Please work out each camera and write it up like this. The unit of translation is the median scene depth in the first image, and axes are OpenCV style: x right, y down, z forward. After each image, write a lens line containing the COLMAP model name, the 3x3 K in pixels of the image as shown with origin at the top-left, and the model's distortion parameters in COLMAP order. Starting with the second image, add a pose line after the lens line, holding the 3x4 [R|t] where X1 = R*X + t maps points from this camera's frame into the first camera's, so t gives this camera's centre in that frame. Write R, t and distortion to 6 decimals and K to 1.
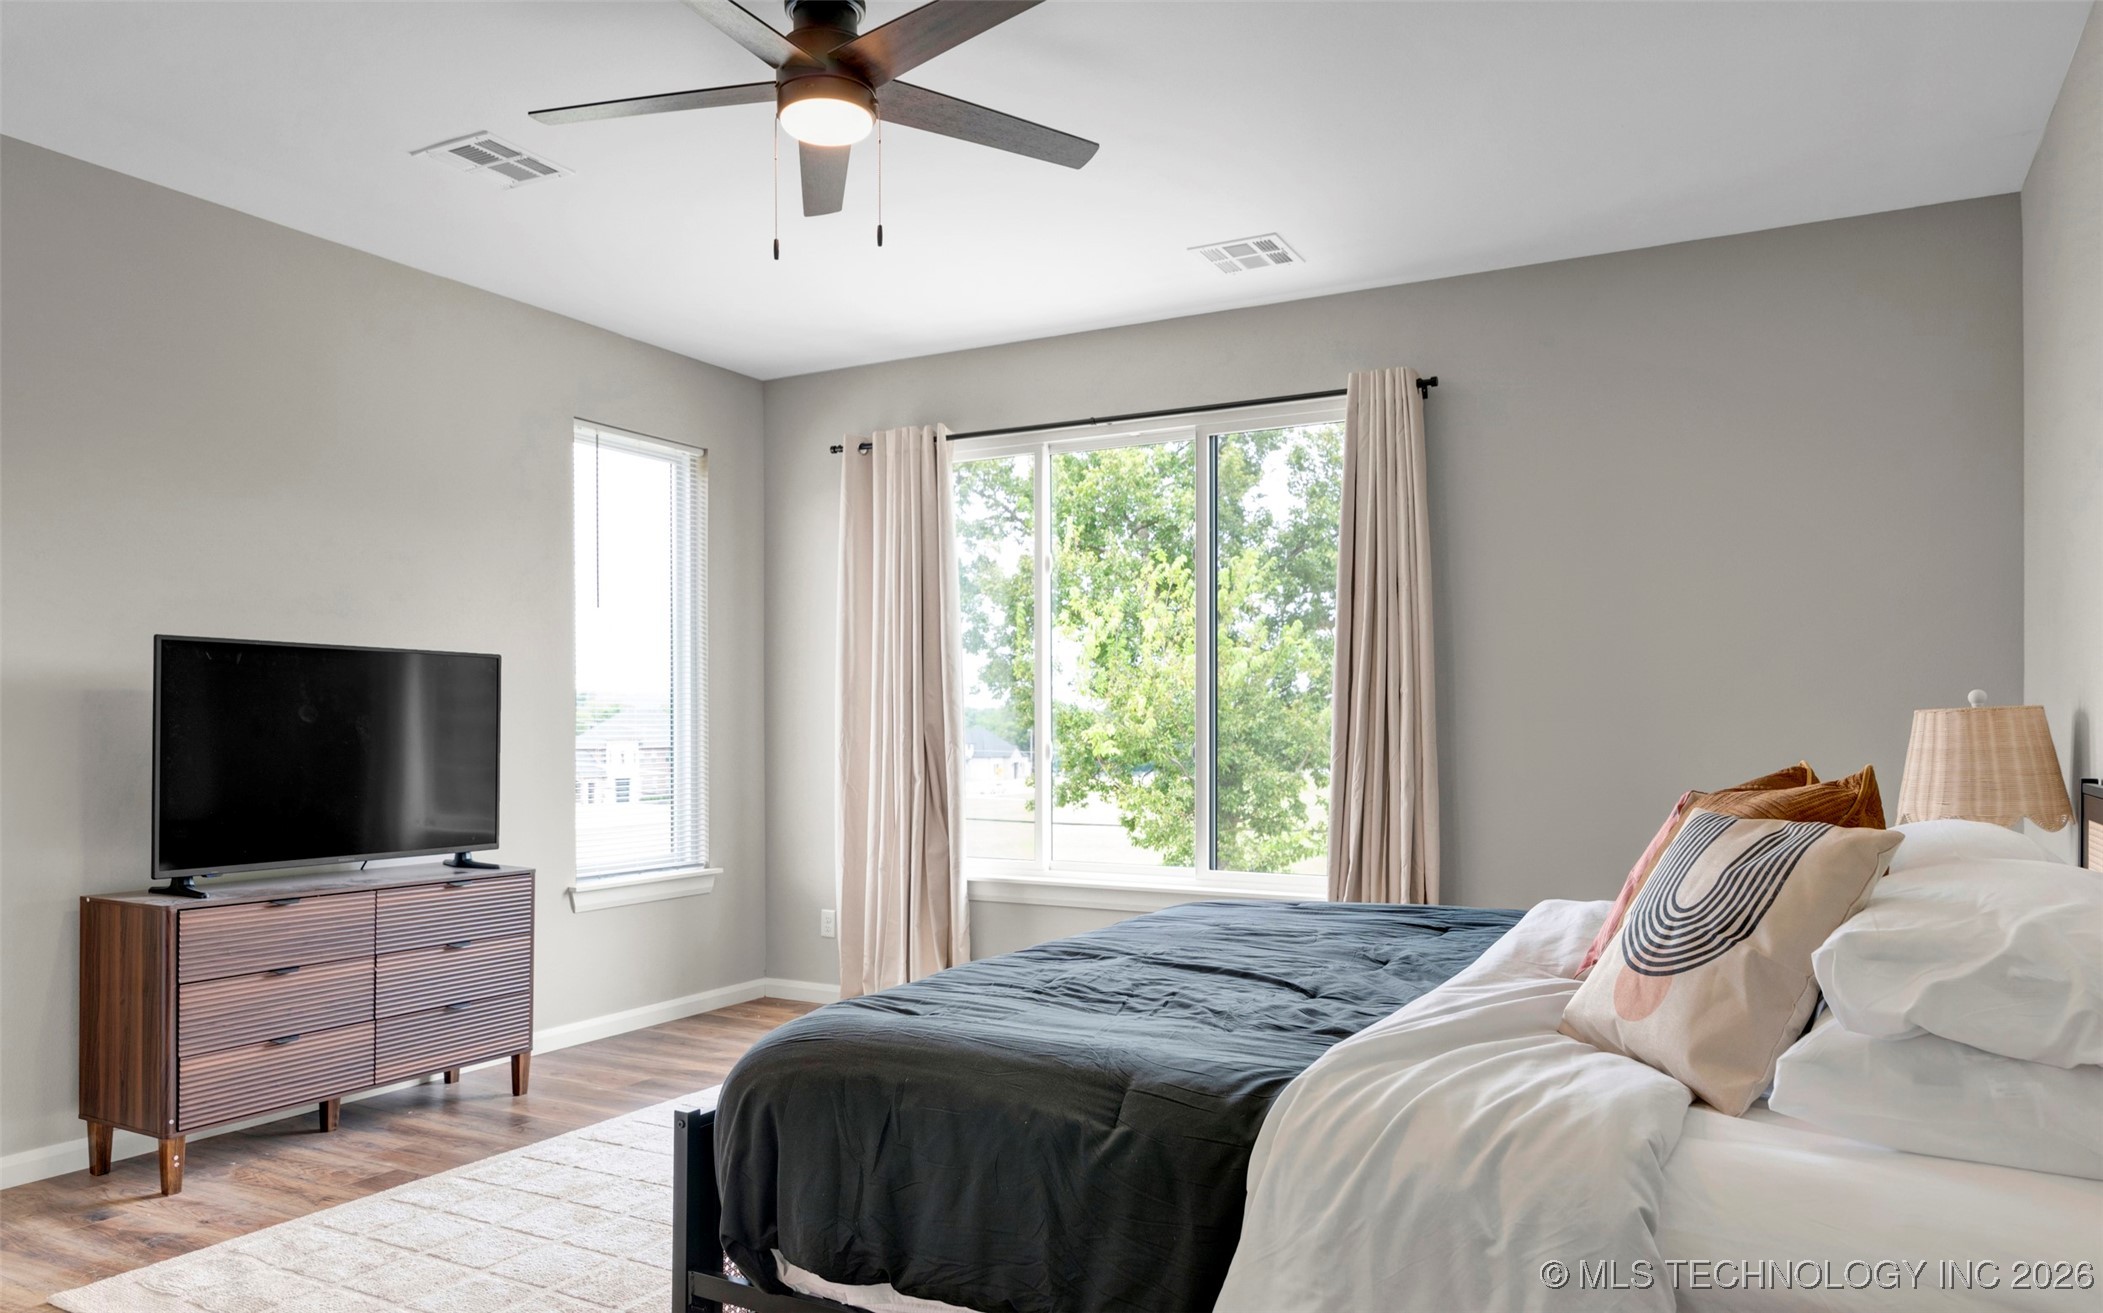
lens RADIAL K [[1434.2, 0, 1051.0], [0, 1434.2, 660.2], [0, 0, 1]] dist [0.005064, 0.003615]
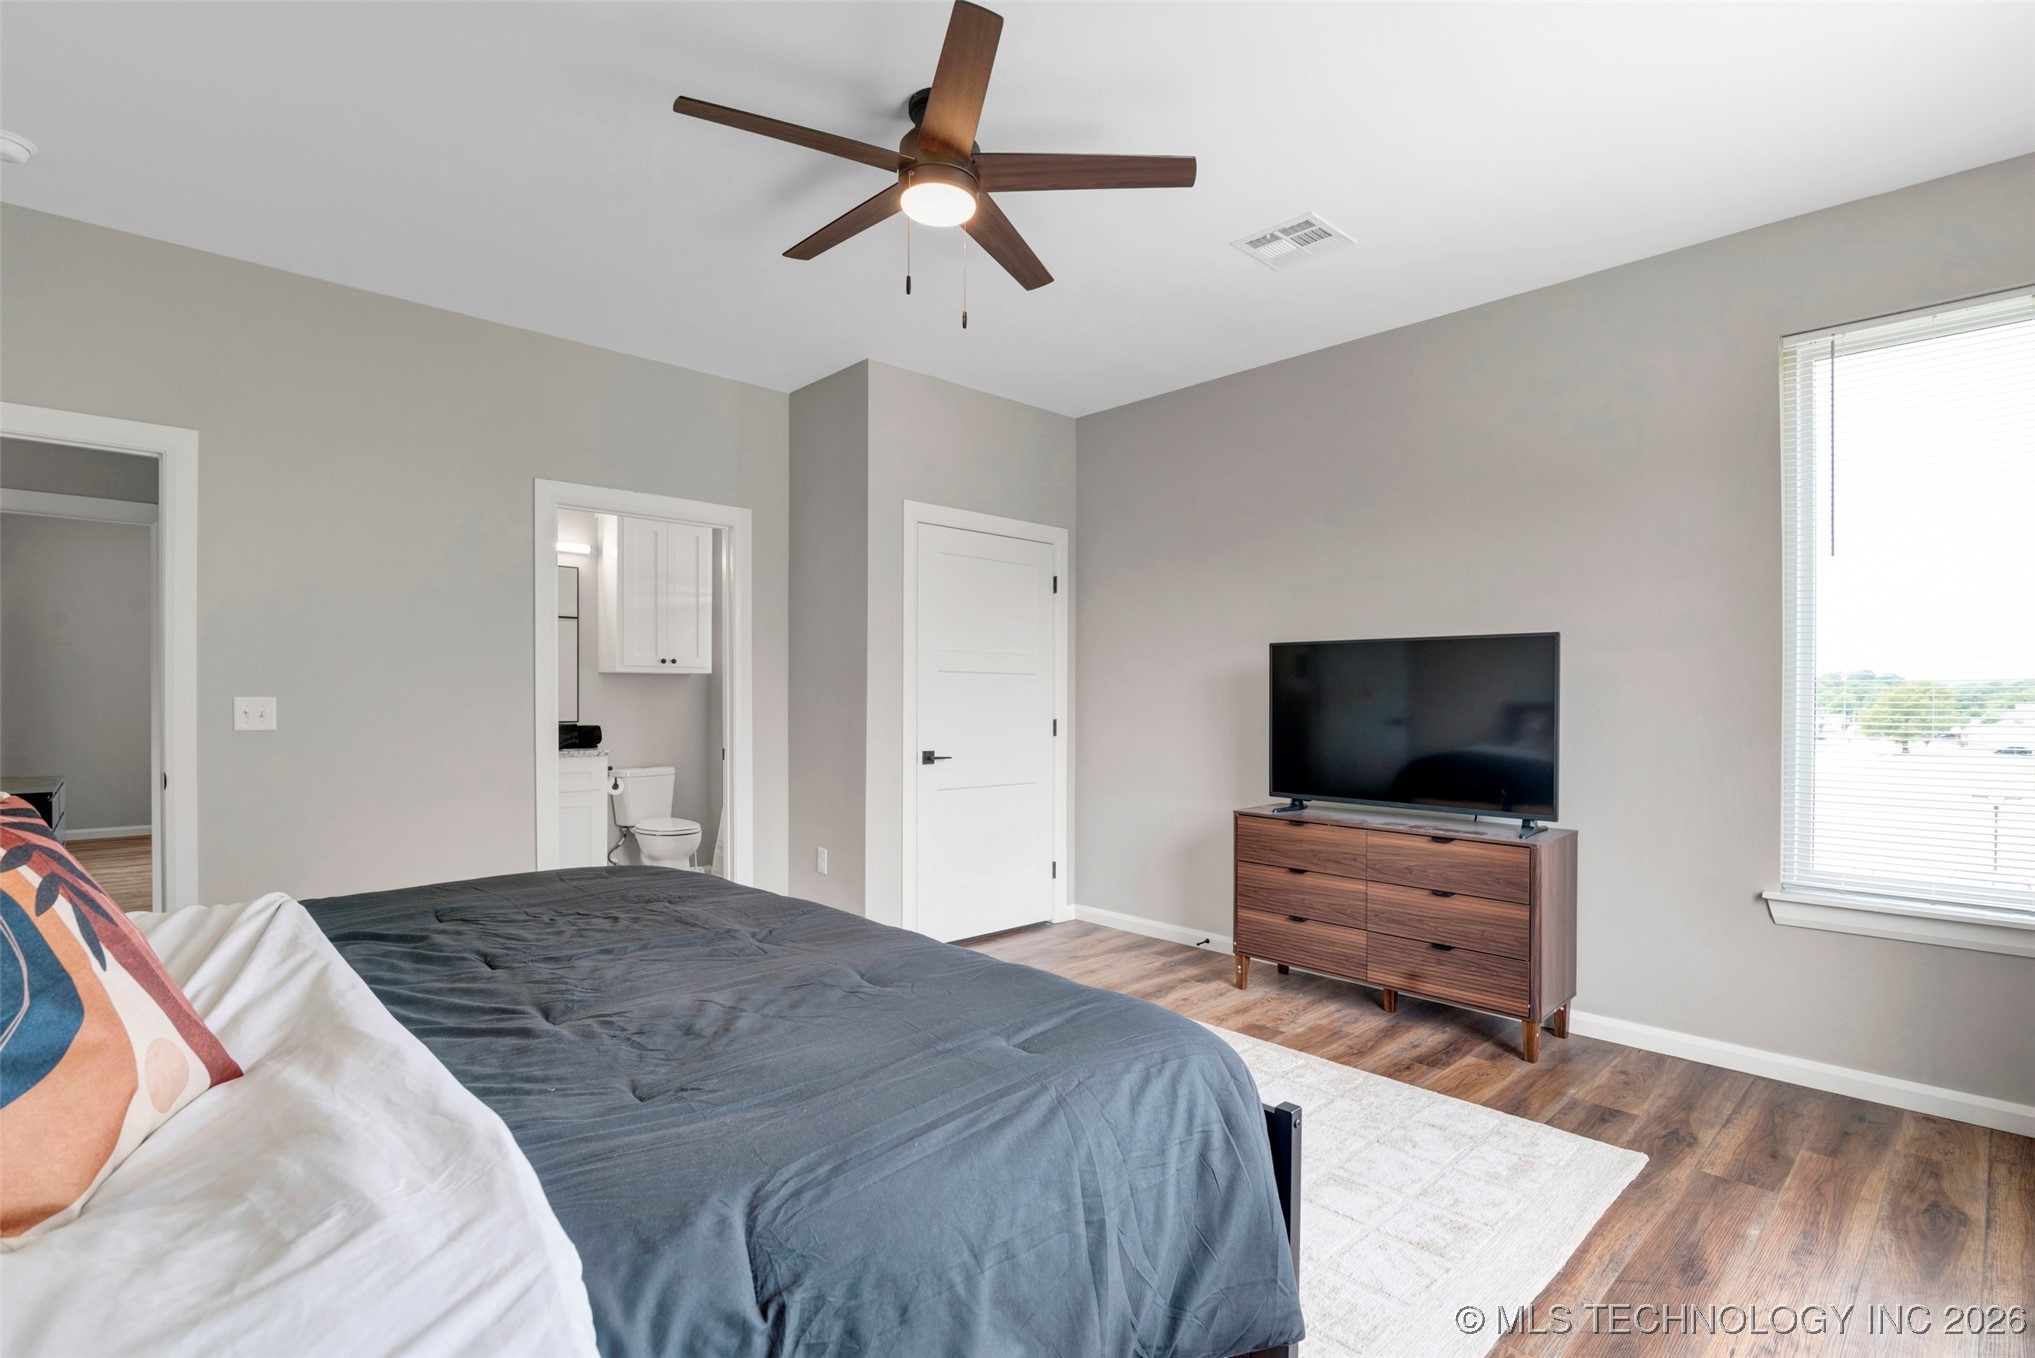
lens RADIAL K [[969.6, 0, 1017.5], [0, 969.6, 679.0], [0, 0, 1]] dist [-0.001782, -0.000331]
pose [[-0.296207, -0.019101, -0.954933, 0.465867], [0.039645, 0.998692, -0.032274, 0.043800], [0.954301, -0.047418, -0.295063, 1.001716]]
